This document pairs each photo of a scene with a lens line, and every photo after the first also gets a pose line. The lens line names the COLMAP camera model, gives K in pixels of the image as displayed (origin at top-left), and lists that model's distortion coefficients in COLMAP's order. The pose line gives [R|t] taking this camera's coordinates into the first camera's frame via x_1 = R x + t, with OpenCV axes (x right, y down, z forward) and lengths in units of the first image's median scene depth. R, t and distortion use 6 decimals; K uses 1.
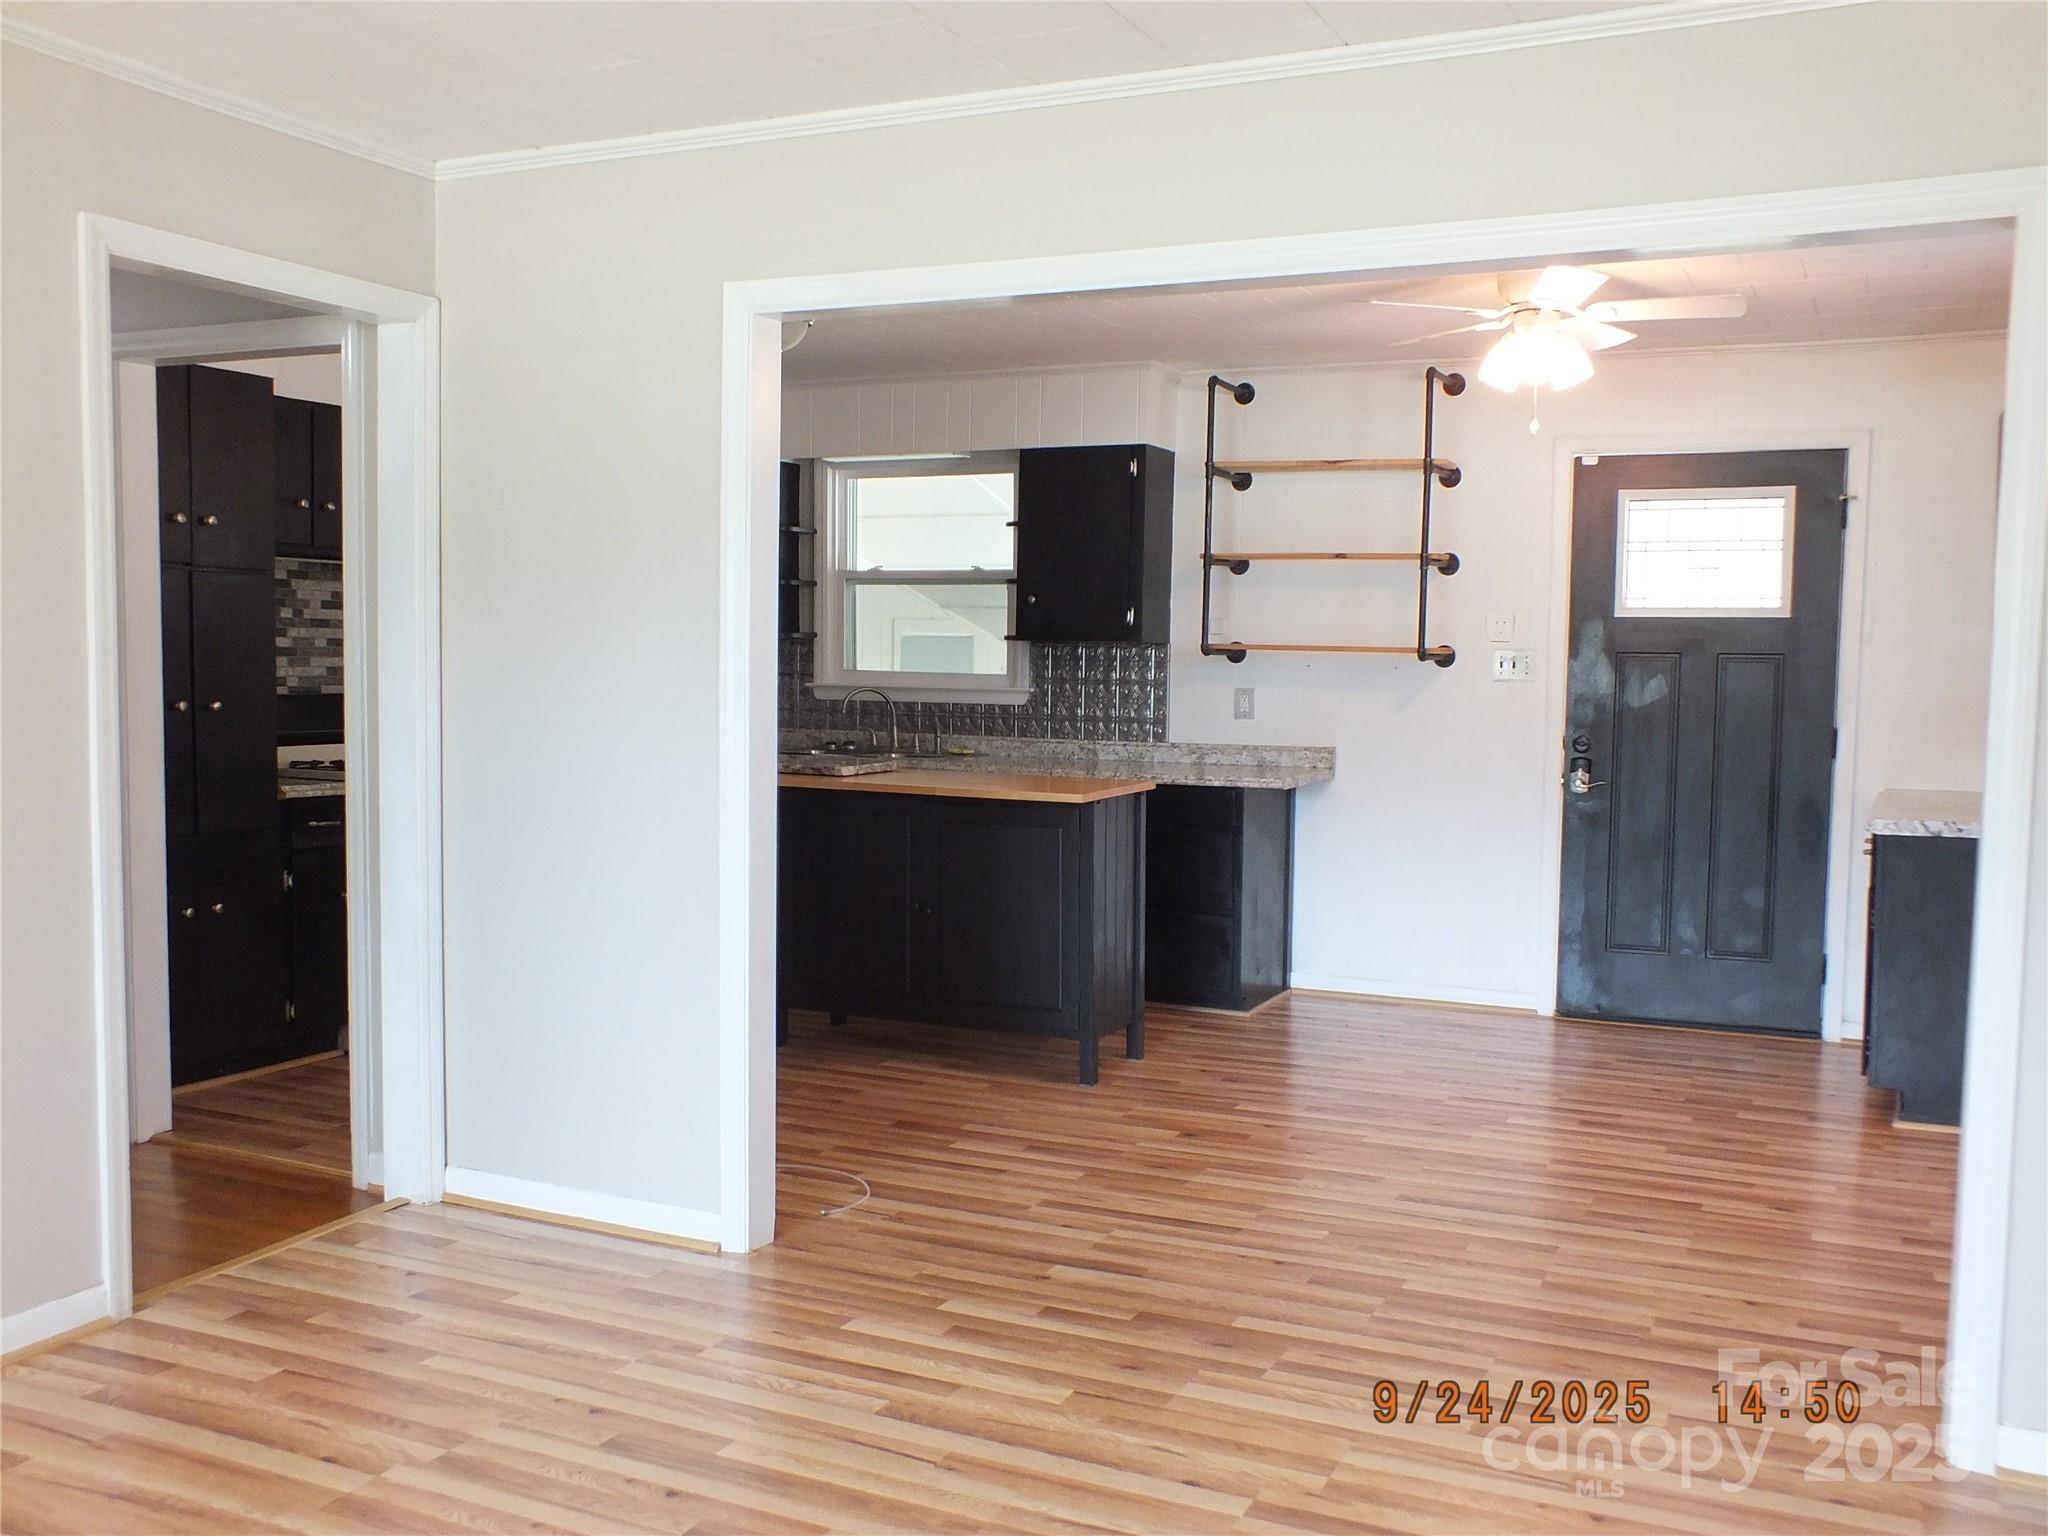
lens RADIAL K [[1887.1, 0, 1012.4], [0, 1887.1, 770.6], [0, 0, 1]] dist [-0.013280, 0.000000]
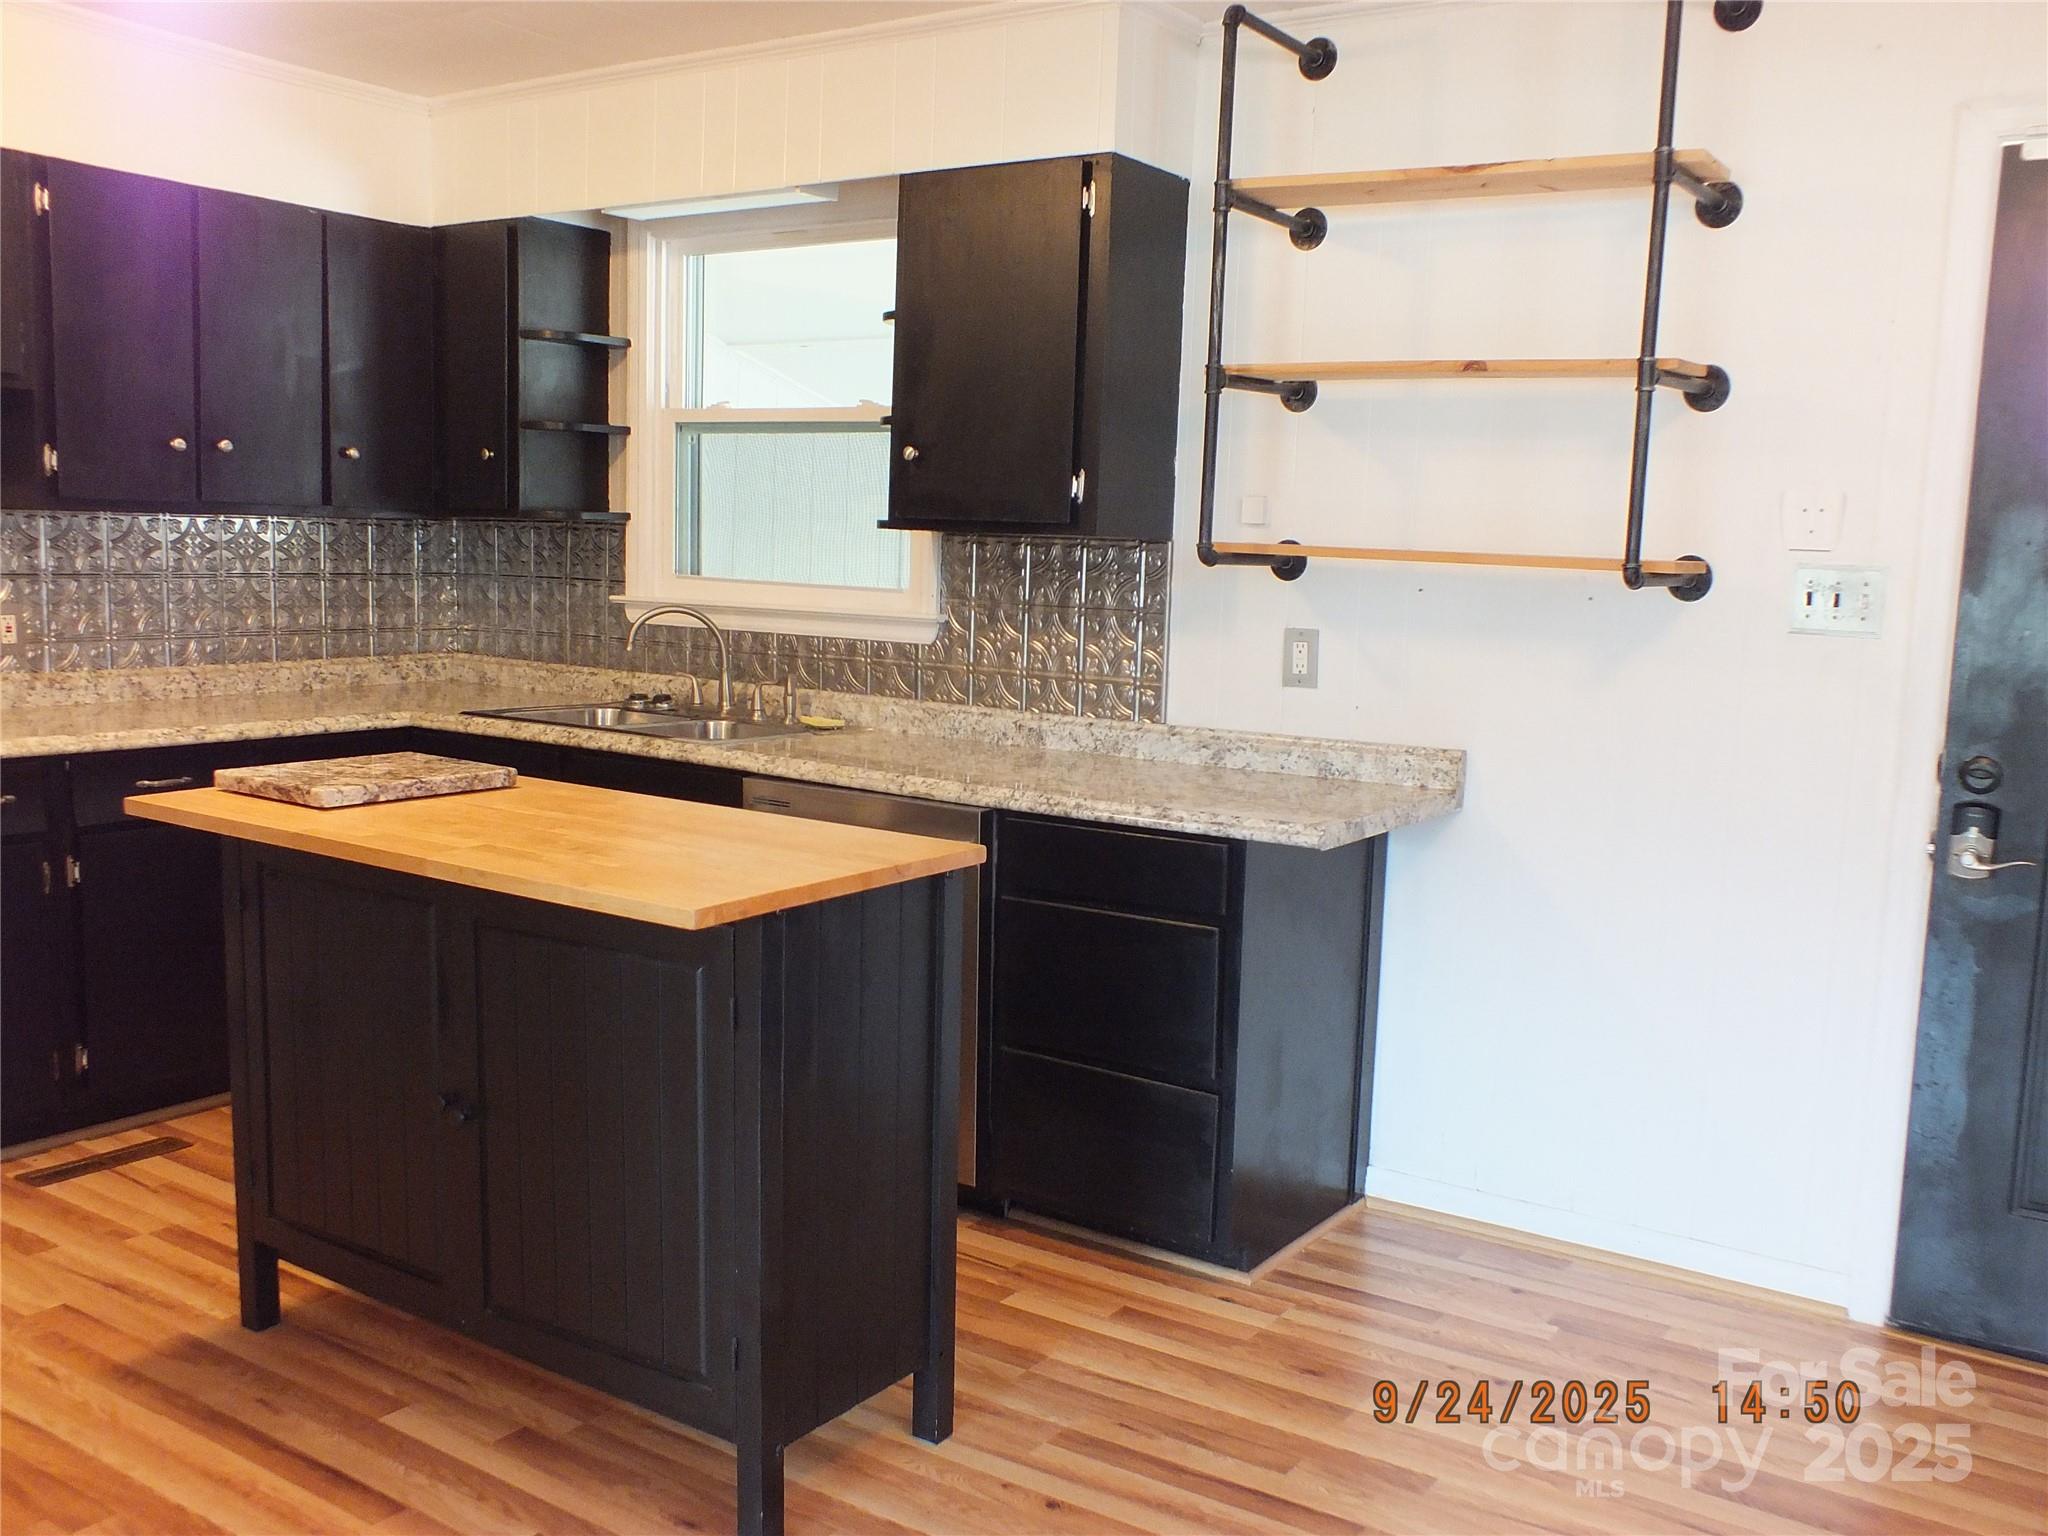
lens RADIAL K [[1887.1, 0, 1040.2], [0, 1887.1, 759.7], [0, 0, 1]] dist [-0.013280, 0.000000]
pose [[0.989021, 0.036834, -0.143114, 0.127865], [-0.029596, 0.998189, 0.052377, -0.032659], [0.144784, -0.047566, 0.988319, 0.467501]]
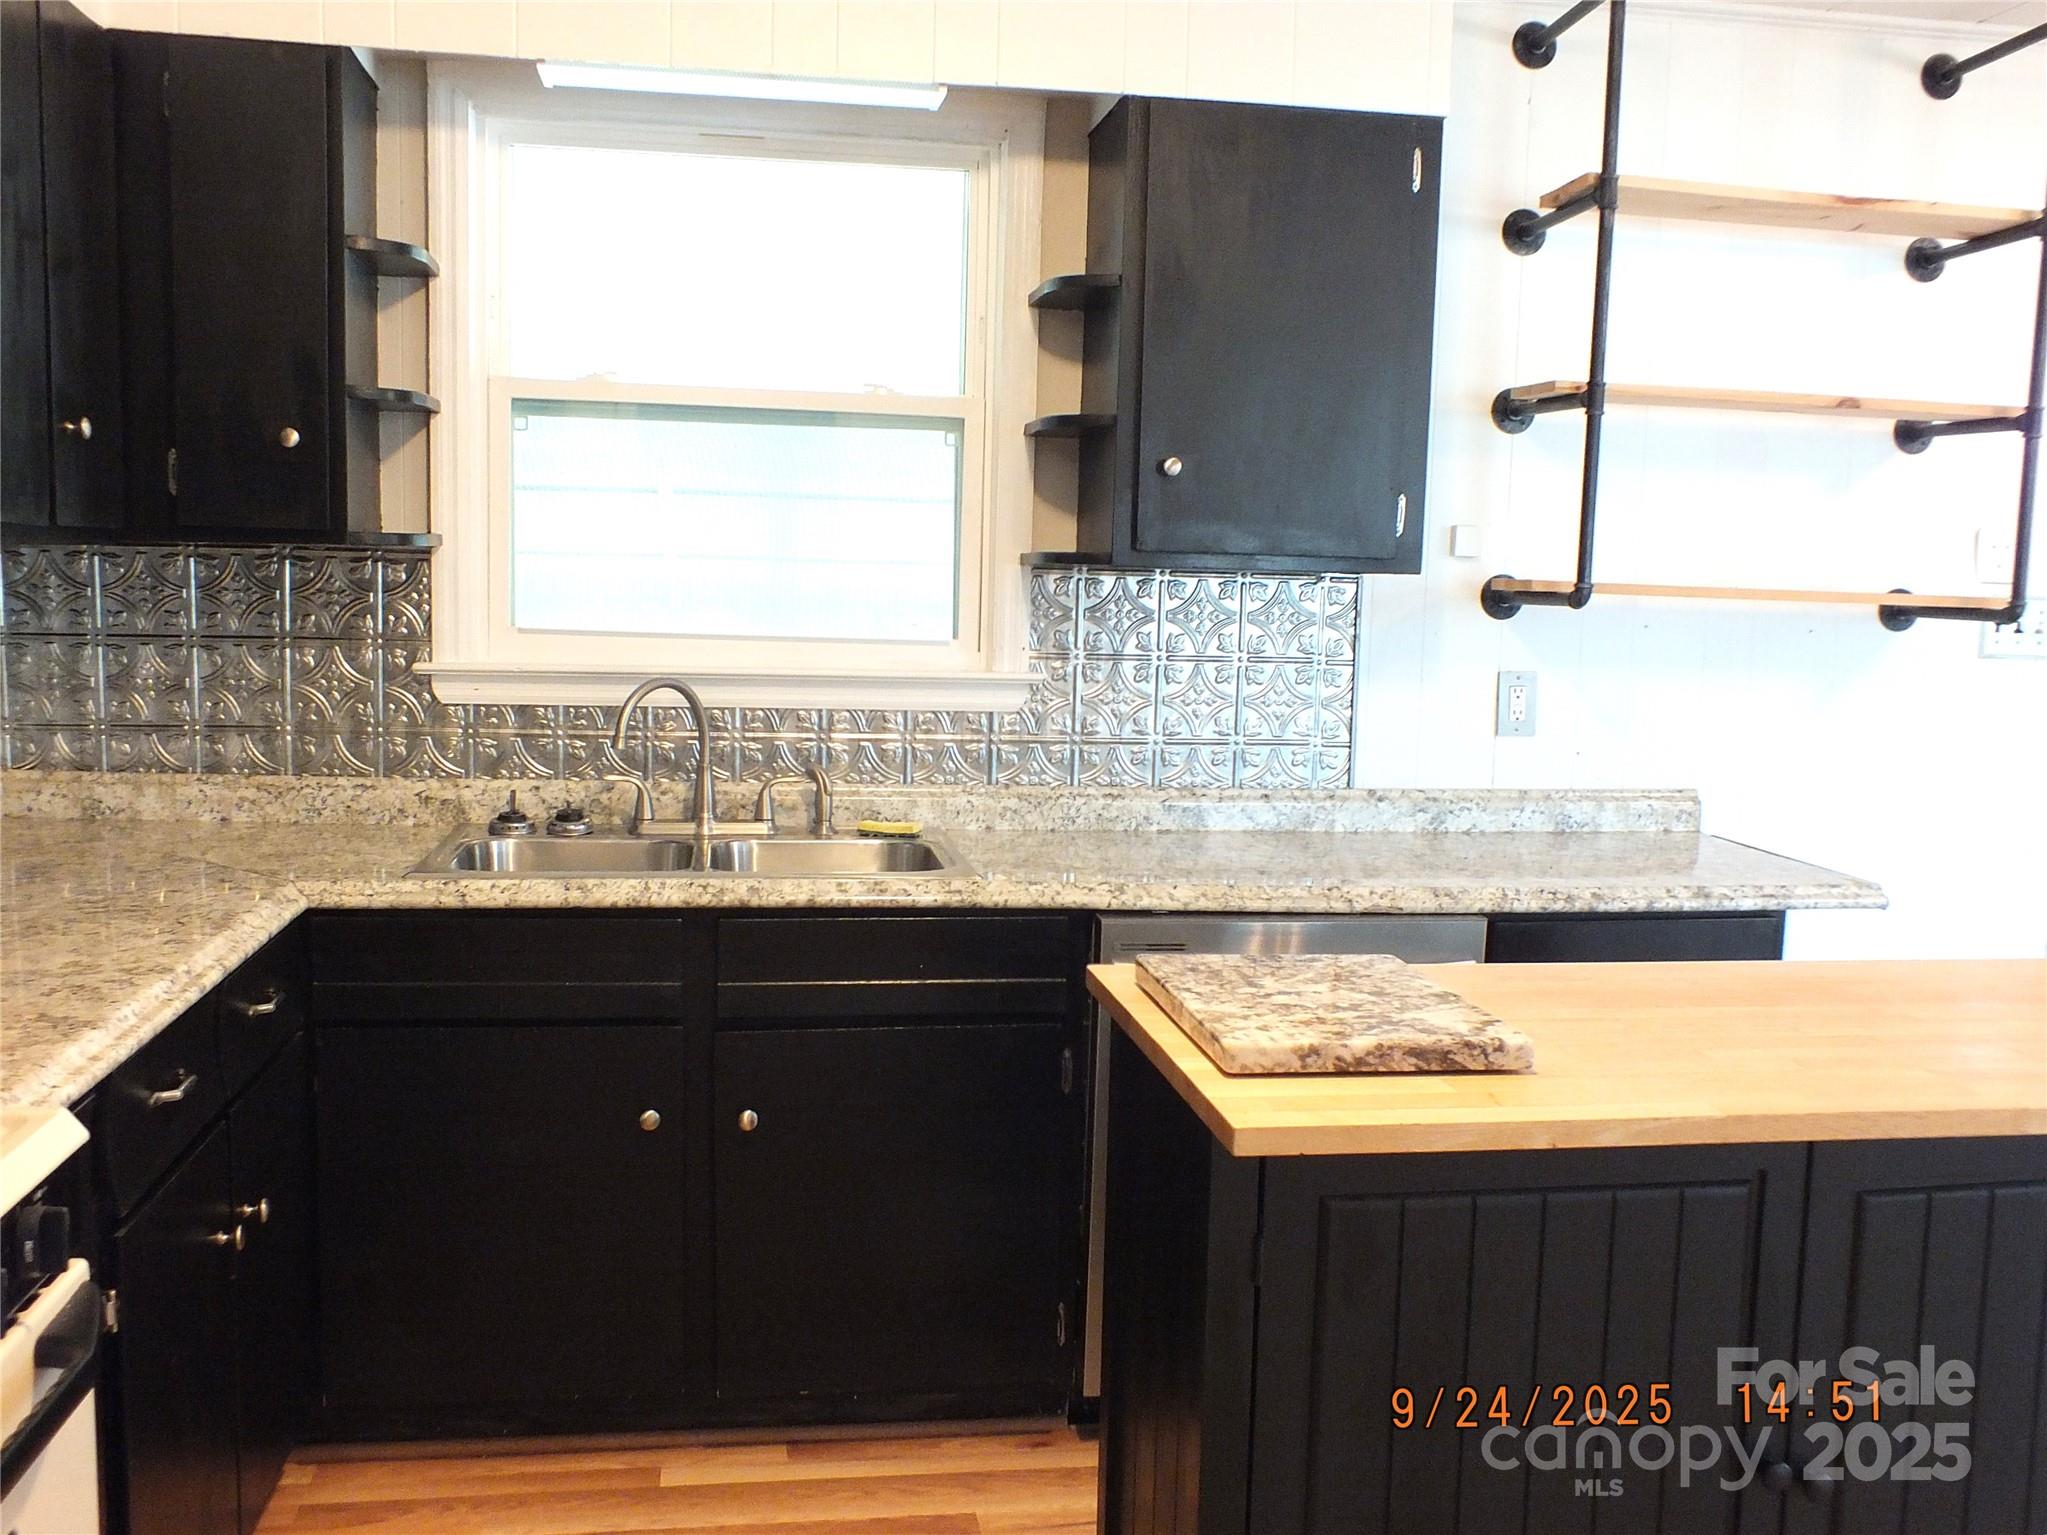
lens RADIAL K [[1886.8, 0, 1032.0], [0, 1886.8, 782.5], [0, 0, 1]] dist [-0.003943, 0.000000]
pose [[0.814191, -0.054166, 0.578066, -0.259355], [0.019210, 0.997607, 0.066421, -0.050027], [-0.580280, -0.042975, 0.813282, 0.679516]]
